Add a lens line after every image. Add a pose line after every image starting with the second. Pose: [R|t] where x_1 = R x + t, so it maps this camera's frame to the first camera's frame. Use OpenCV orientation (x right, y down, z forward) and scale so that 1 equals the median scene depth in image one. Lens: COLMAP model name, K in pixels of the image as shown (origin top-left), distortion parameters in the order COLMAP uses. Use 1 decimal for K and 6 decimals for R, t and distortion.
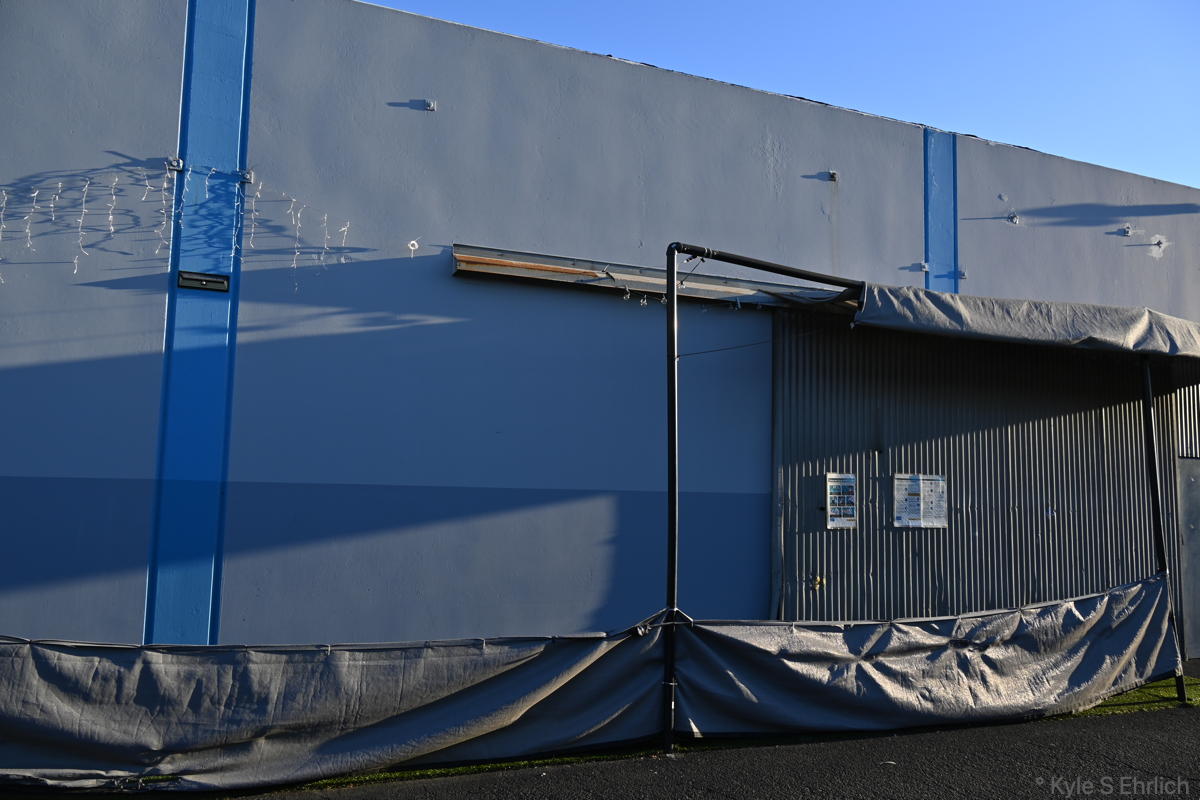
lens RADIAL K [[913.3, 0, 599.4], [0, 913.3, 400.7], [0, 0, 1]] dist [0.027149, -0.053974]
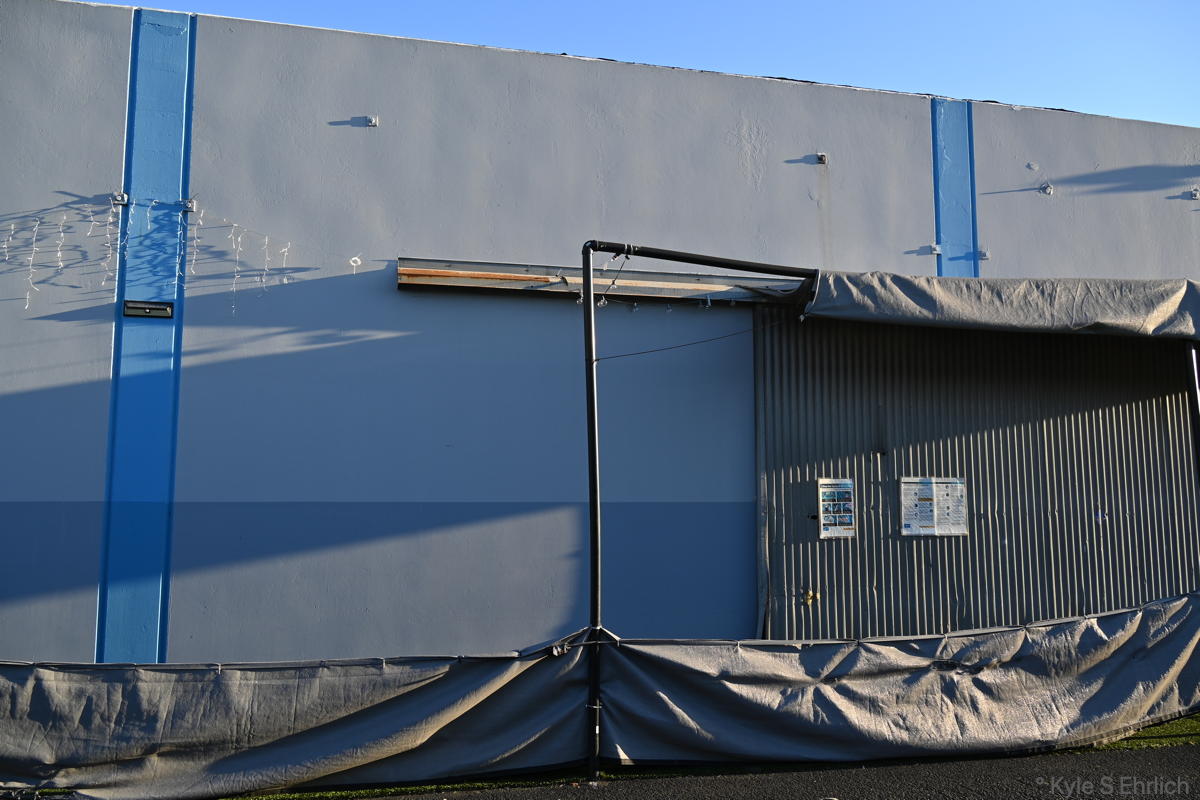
lens RADIAL K [[913.3, 0, 606.7], [0, 913.3, 400.0], [0, 0, 1]] dist [0.027149, -0.053974]
pose [[0.985231, -0.039598, -0.166591, 0.230375], [0.037584, 0.999177, -0.015227, 0.007140], [0.167057, 0.008741, 0.985909, 0.060832]]
